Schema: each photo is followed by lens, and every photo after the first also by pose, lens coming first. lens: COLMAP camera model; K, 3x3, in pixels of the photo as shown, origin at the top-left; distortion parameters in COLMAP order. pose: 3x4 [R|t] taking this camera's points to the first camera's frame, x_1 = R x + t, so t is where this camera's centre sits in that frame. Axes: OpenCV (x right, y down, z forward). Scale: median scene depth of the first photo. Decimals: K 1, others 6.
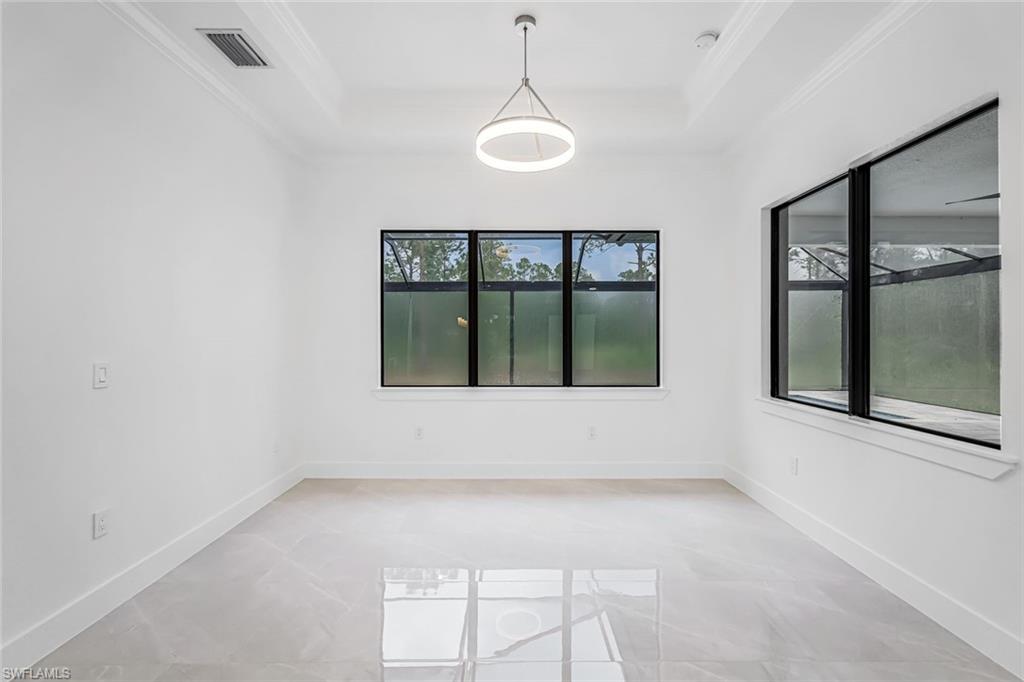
lens RADIAL K [[438.3, 0, 503.9], [0, 438.3, 342.3], [0, 0, 1]] dist [-0.014212, -0.000505]
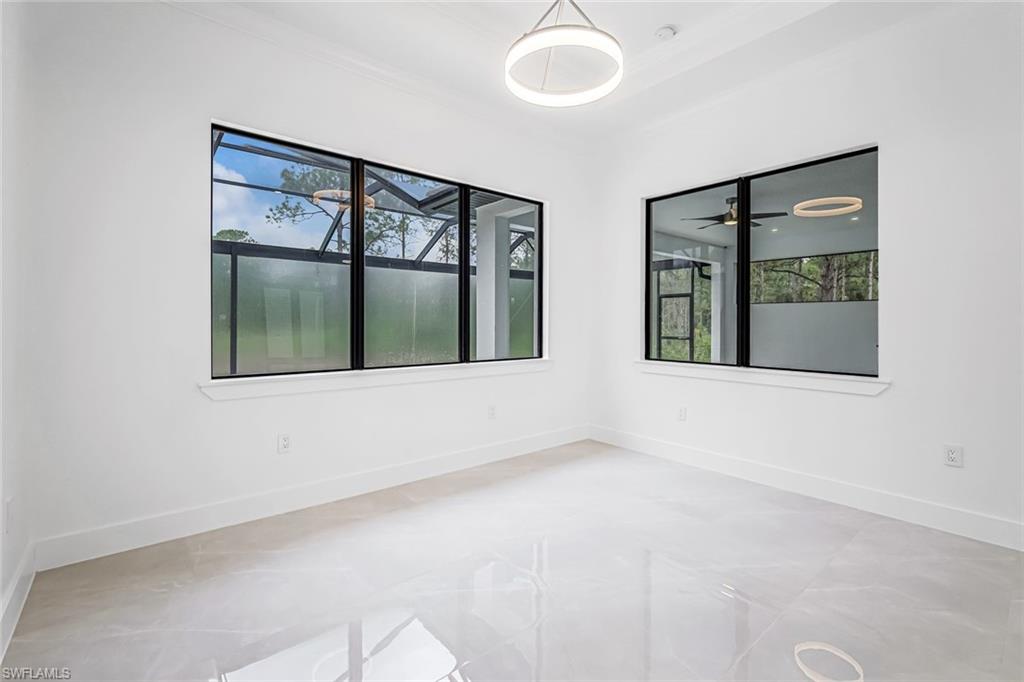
lens RADIAL K [[450.6, 0, 512.0], [0, 450.6, 326.0], [0, 0, 1]] dist [-0.000861, -0.000247]
pose [[0.768605, -0.003364, 0.639715, -0.374368], [0.003048, 0.999994, 0.001597, 0.027636], [-0.639717, 0.000722, 0.768611, 0.254374]]
